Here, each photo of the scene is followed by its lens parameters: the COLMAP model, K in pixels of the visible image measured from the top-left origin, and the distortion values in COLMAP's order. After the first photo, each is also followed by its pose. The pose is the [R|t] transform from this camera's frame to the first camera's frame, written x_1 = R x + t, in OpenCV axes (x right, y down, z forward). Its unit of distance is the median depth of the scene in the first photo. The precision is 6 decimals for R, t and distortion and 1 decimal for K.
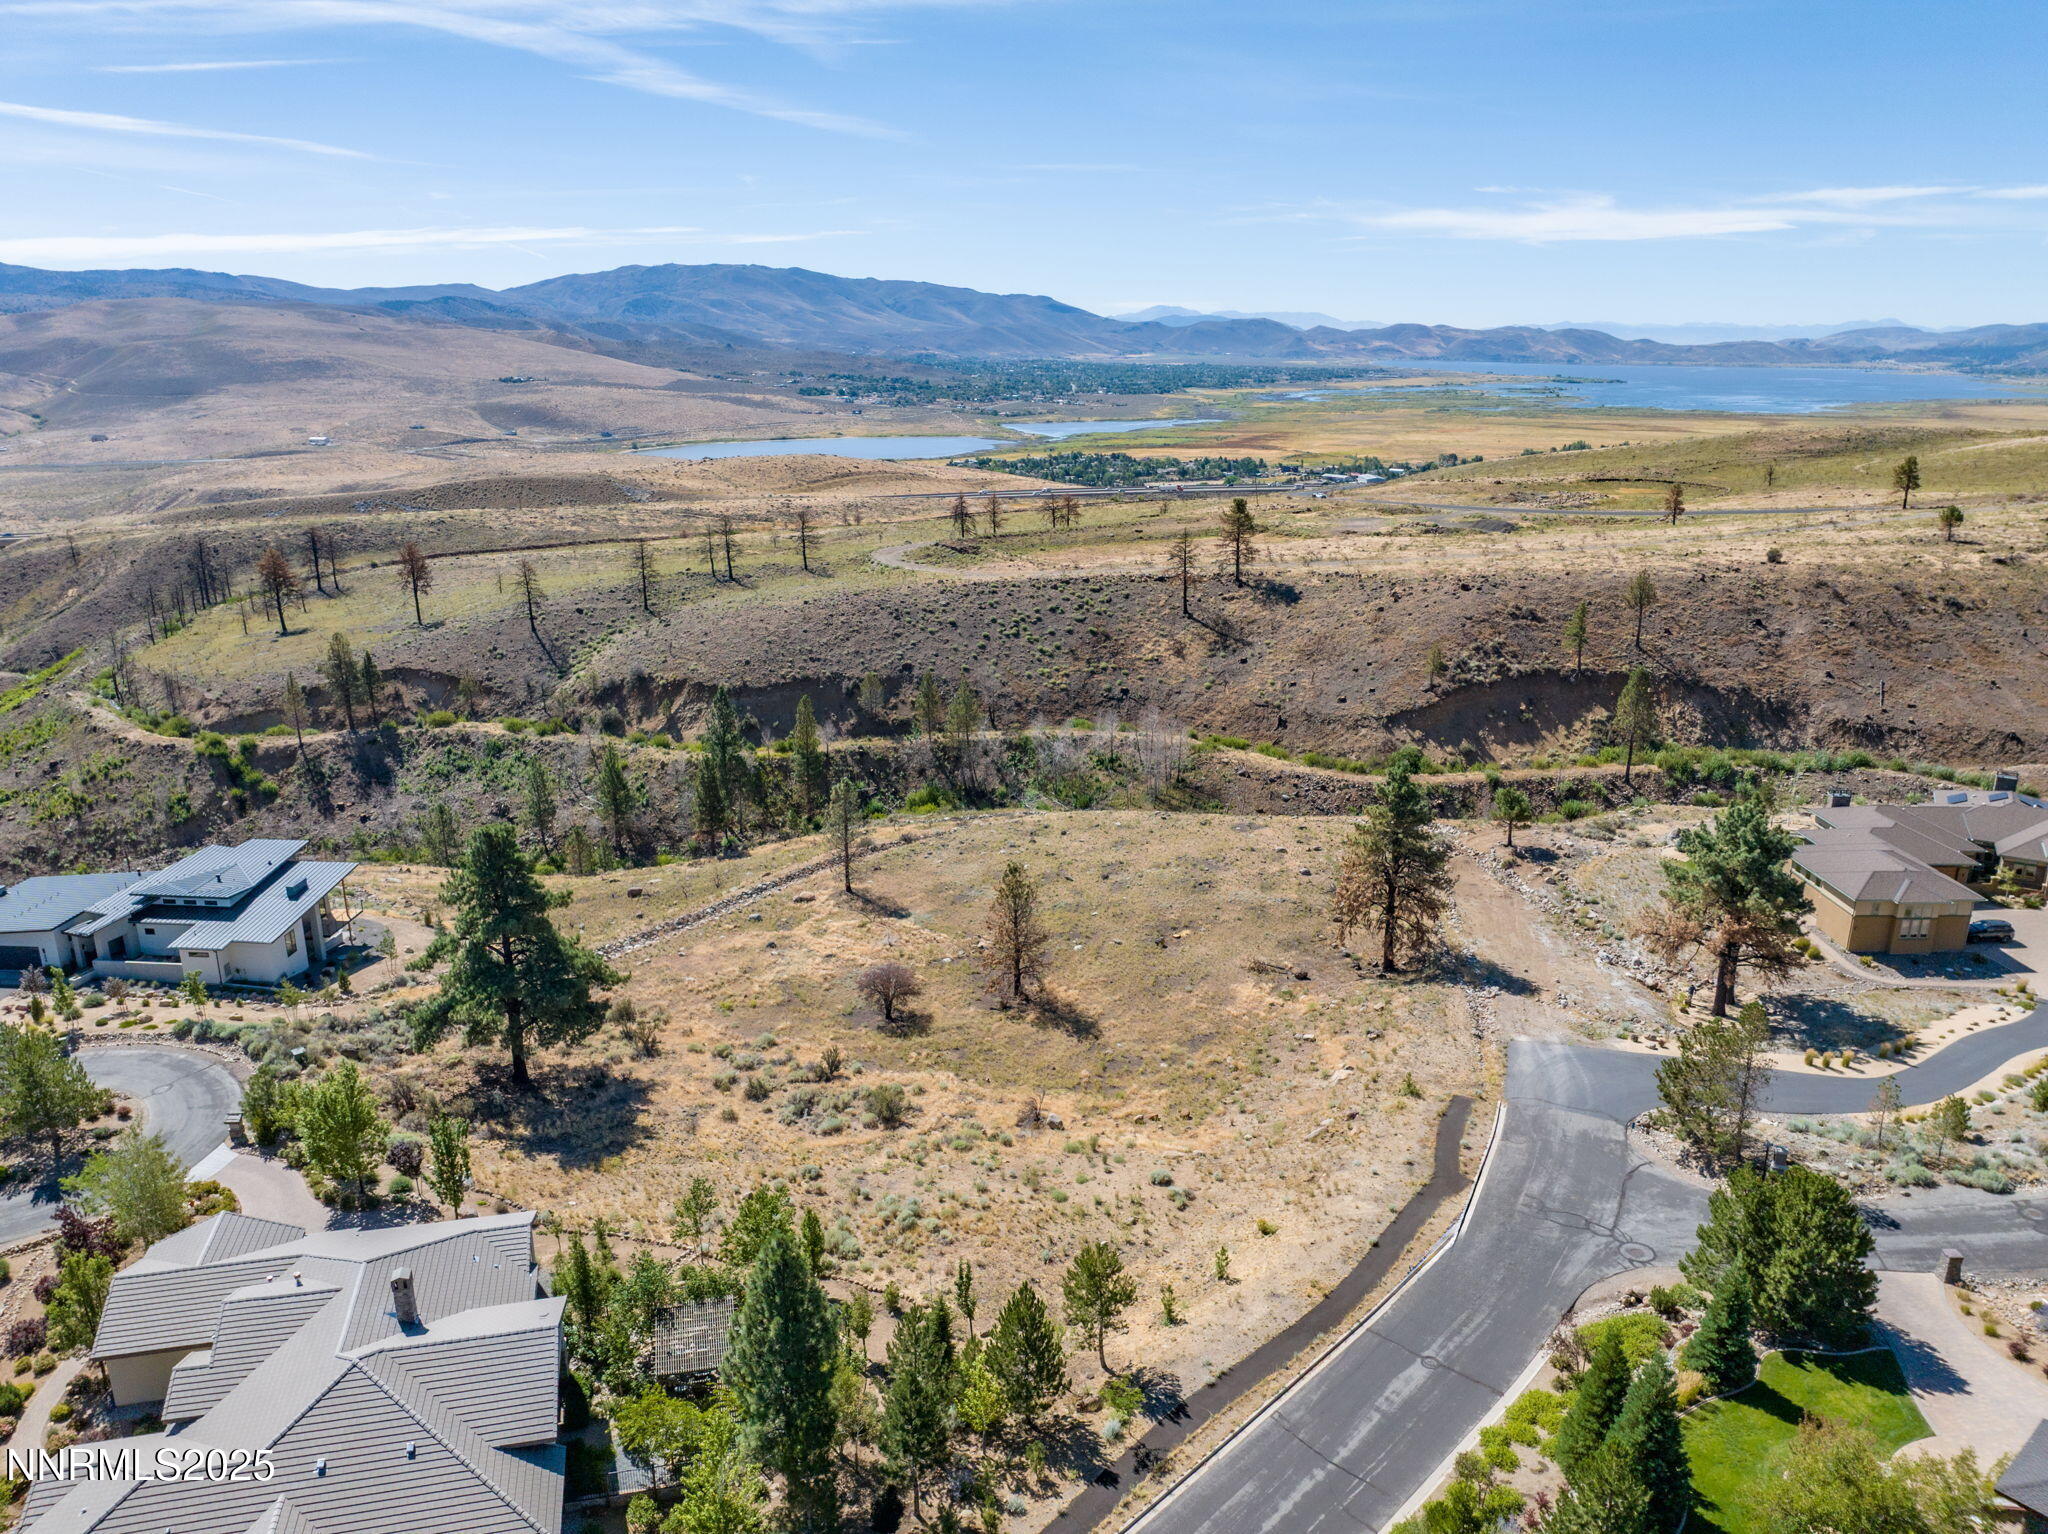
lens RADIAL K [[1440.7, 0, 1021.4], [0, 1440.7, 764.8], [0, 0, 1]] dist [-0.043444, 0.010042]
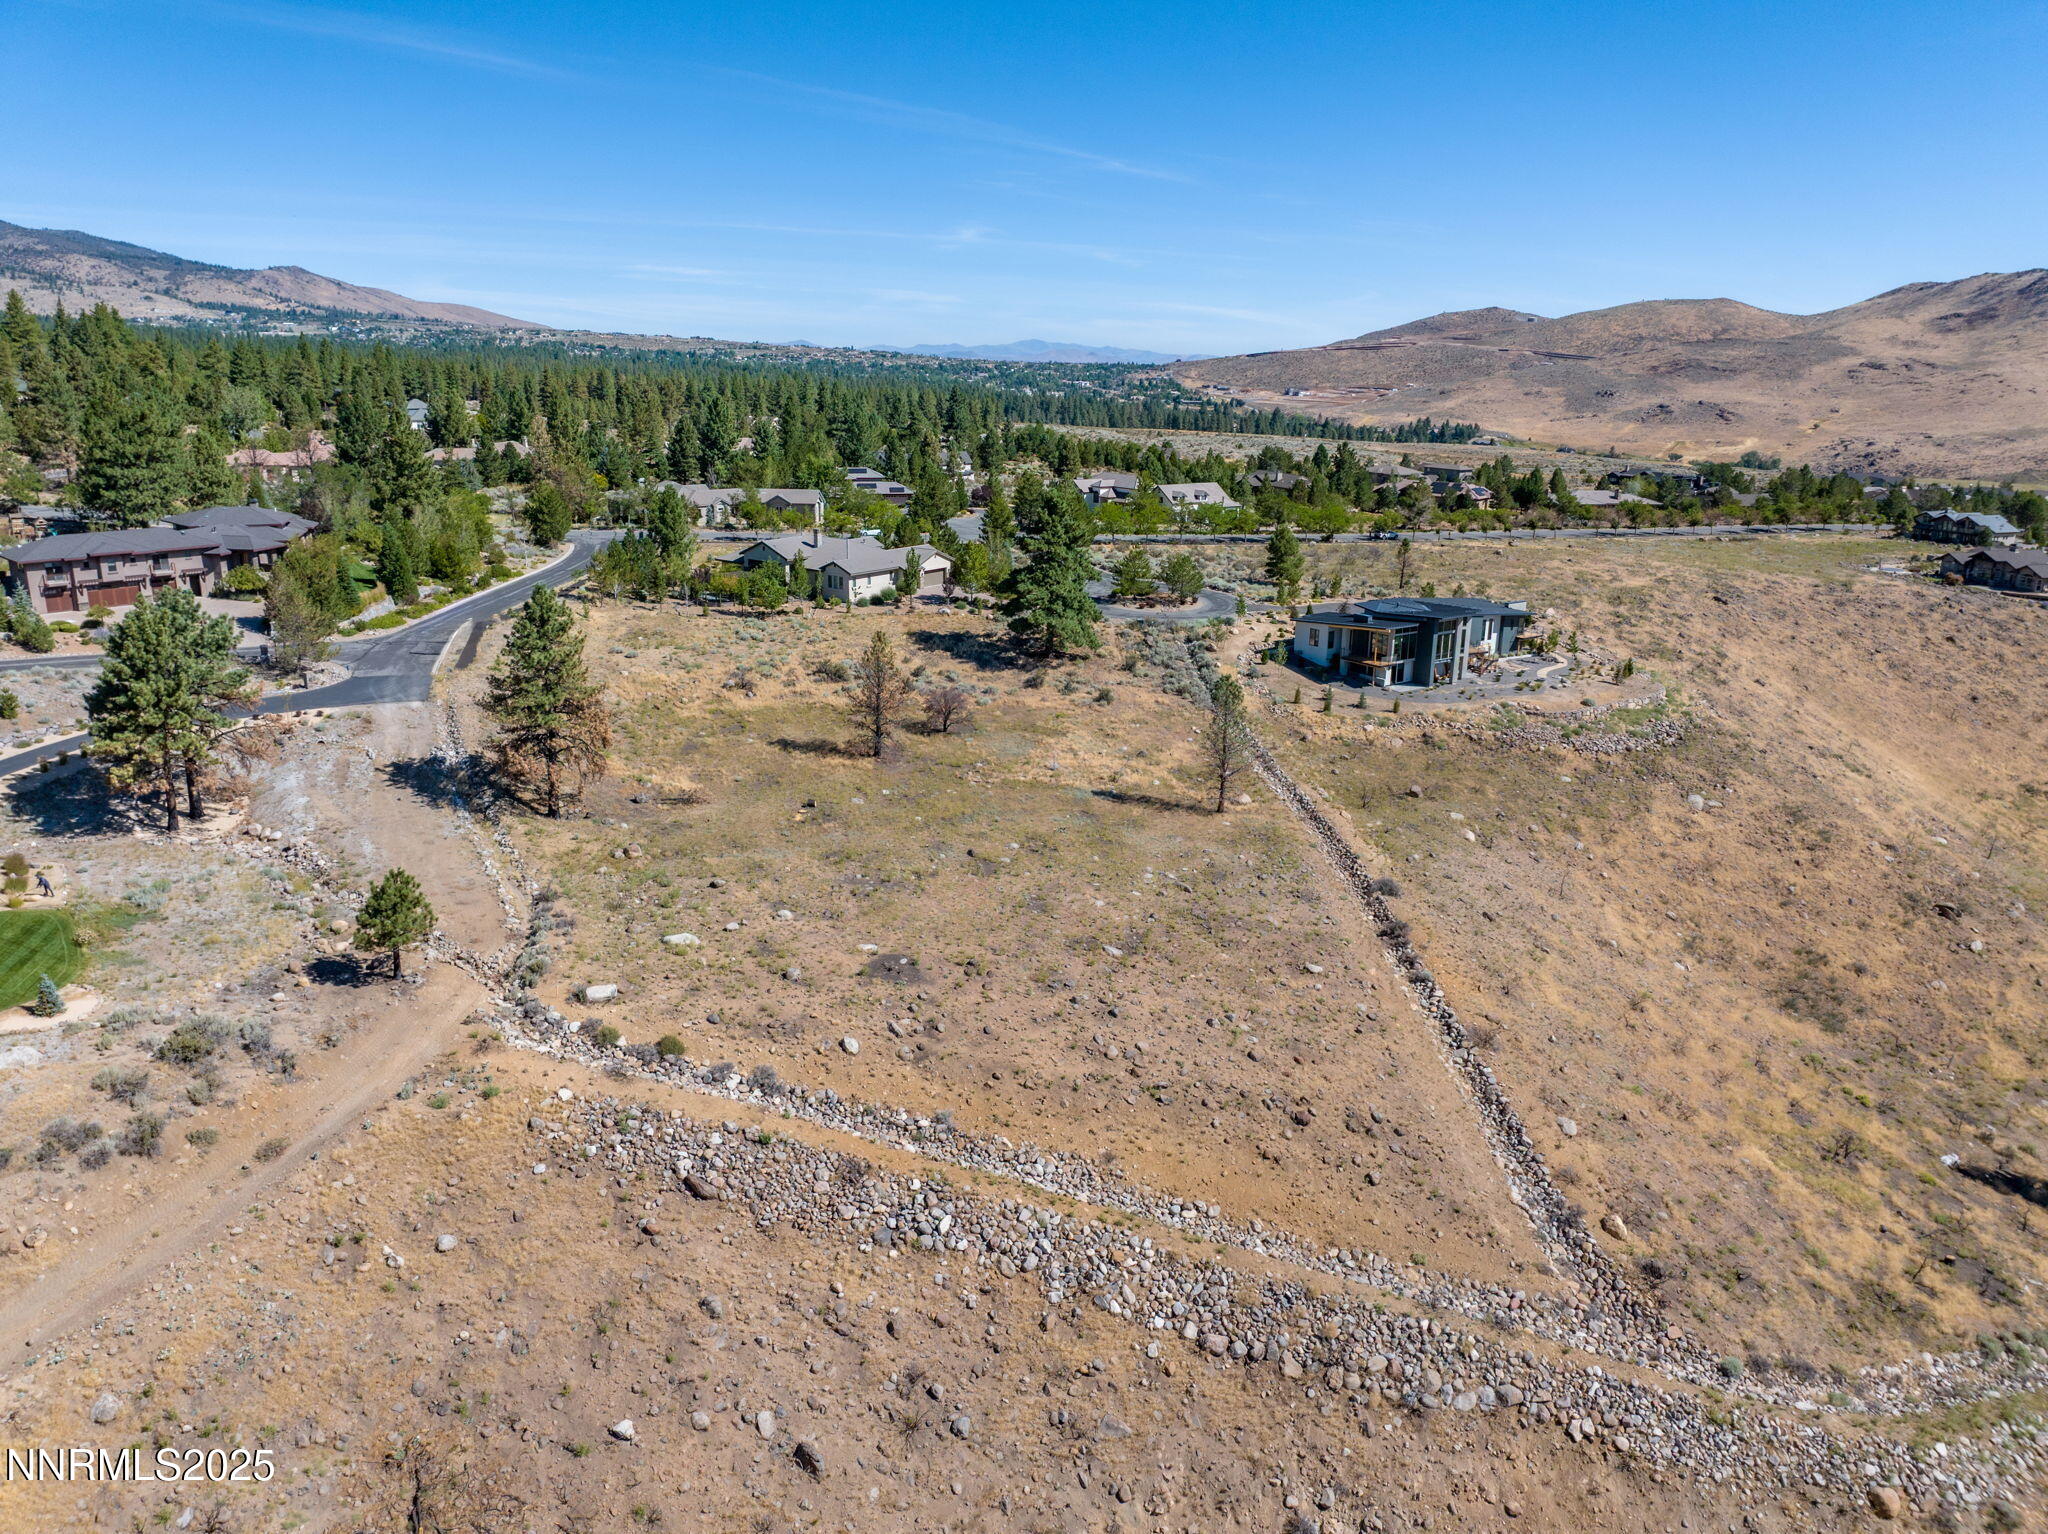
lens RADIAL K [[1440.7, 0, 1020.6], [0, 1440.7, 762.8], [0, 0, 1]] dist [-0.043444, 0.010042]
pose [[-0.787267, 0.157086, -0.596267, 0.268754], [-0.191134, 0.857207, 0.478189, -0.181622], [0.586241, 0.490429, -0.644826, 0.838725]]
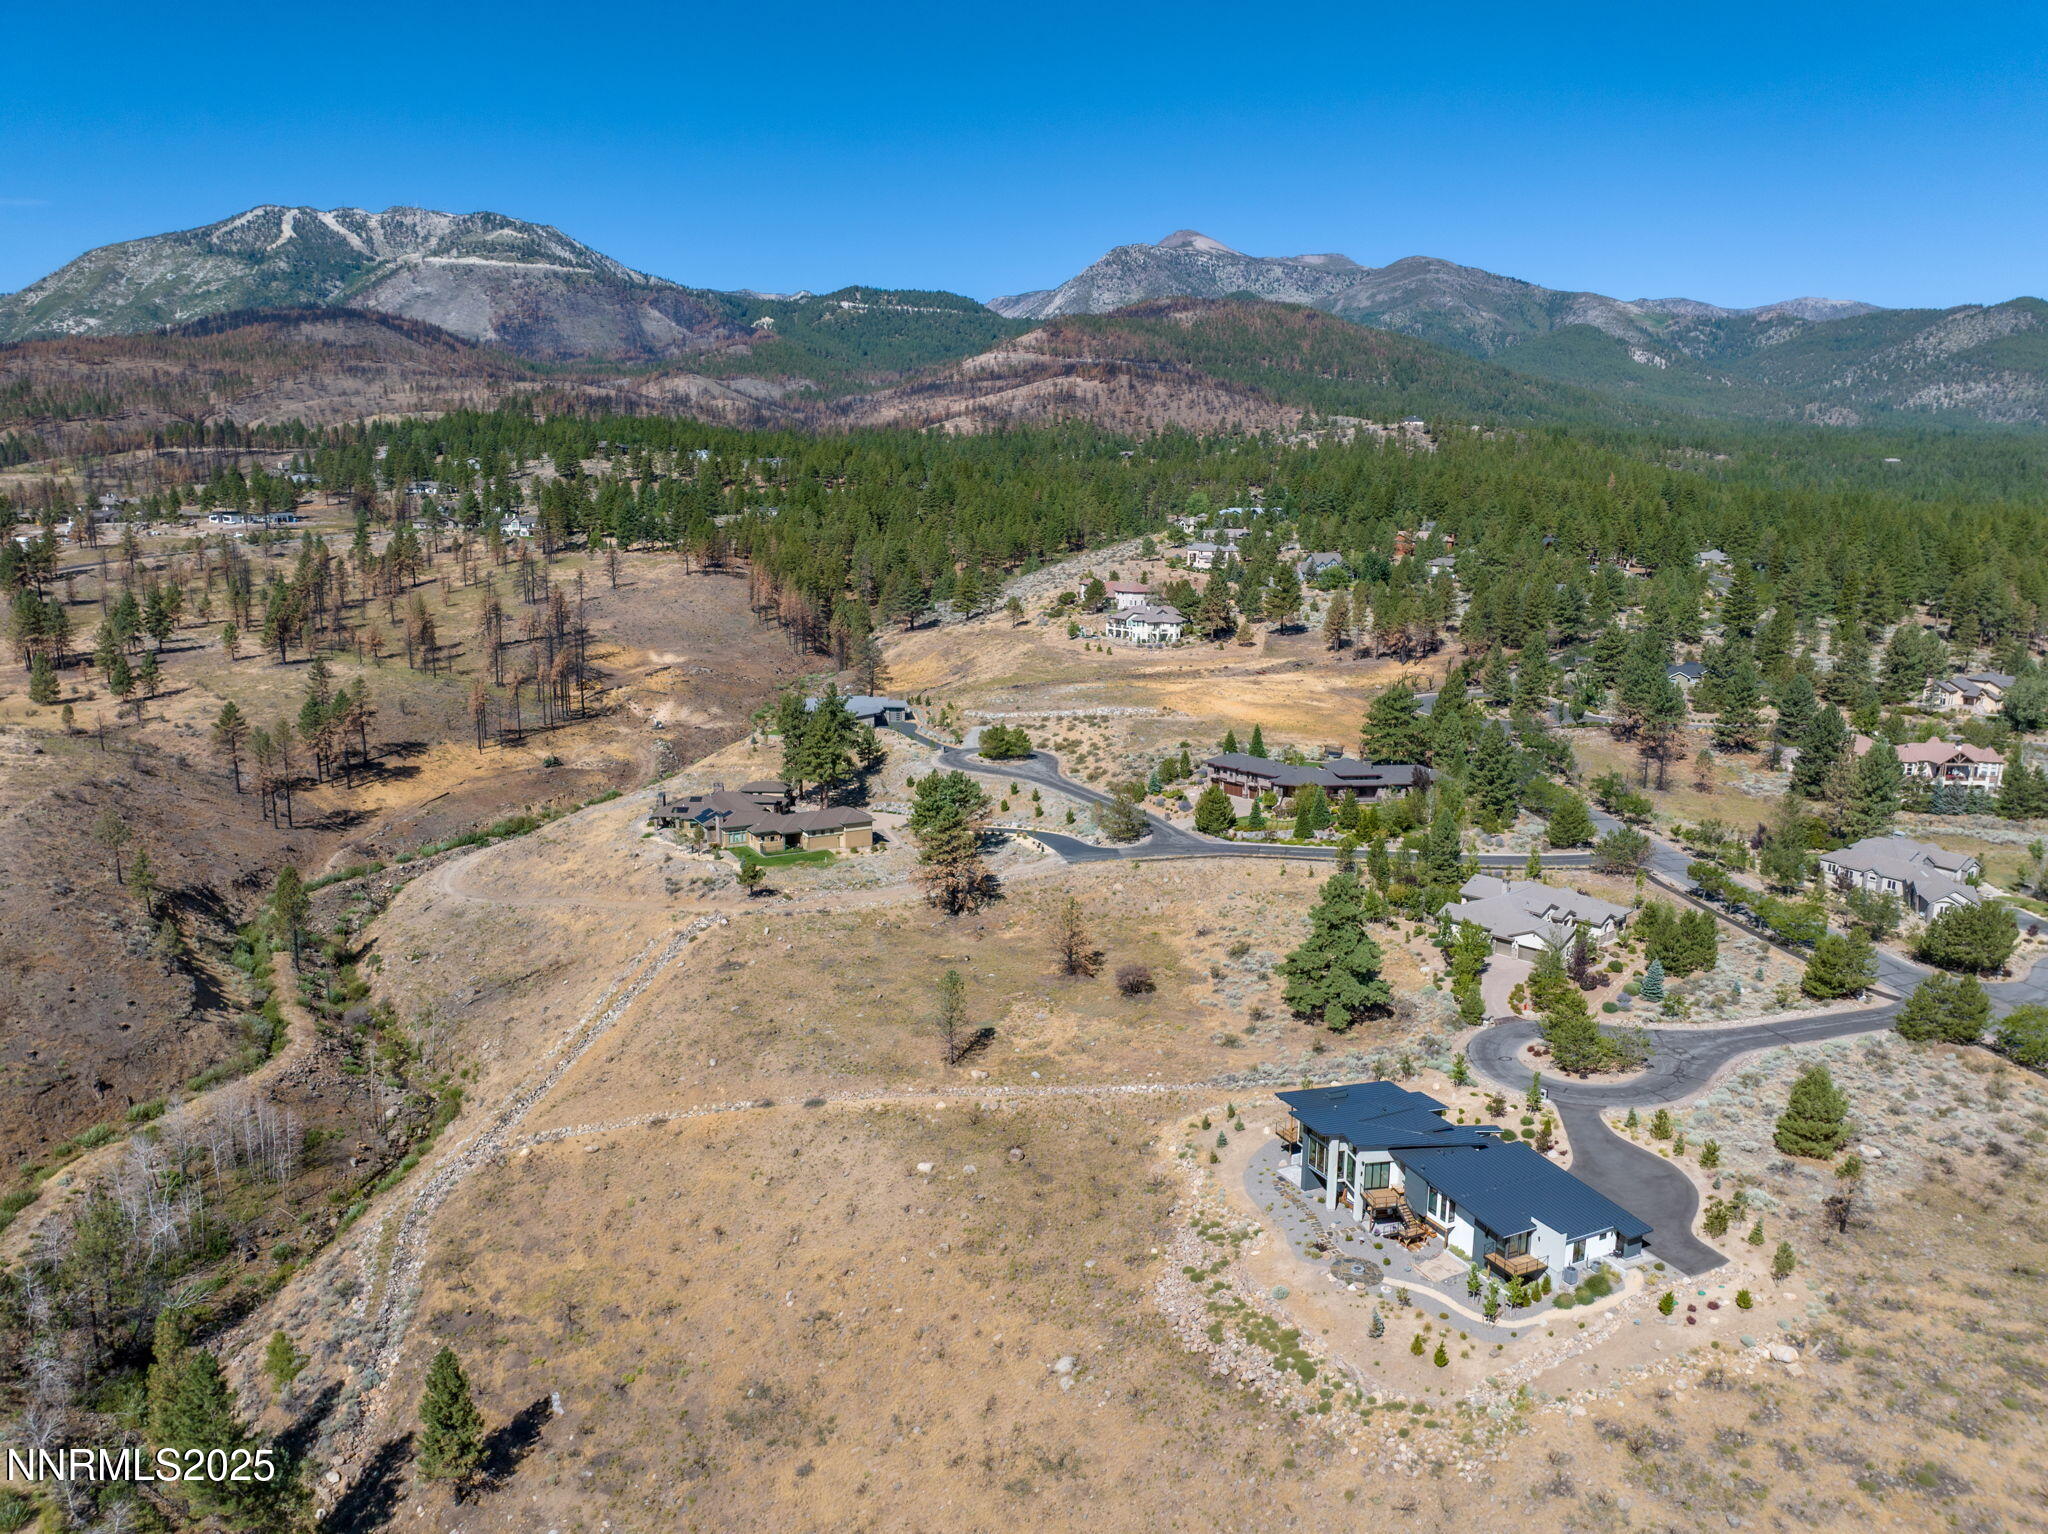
lens RADIAL K [[1440.7, 0, 1033.1], [0, 1440.7, 761.3], [0, 0, 1]] dist [-0.043444, 0.010042]
pose [[-0.485453, -0.168832, 0.857806, -0.660495], [0.243869, 0.916081, 0.318312, -0.294669], [-0.839561, 0.363718, -0.403542, 0.768514]]
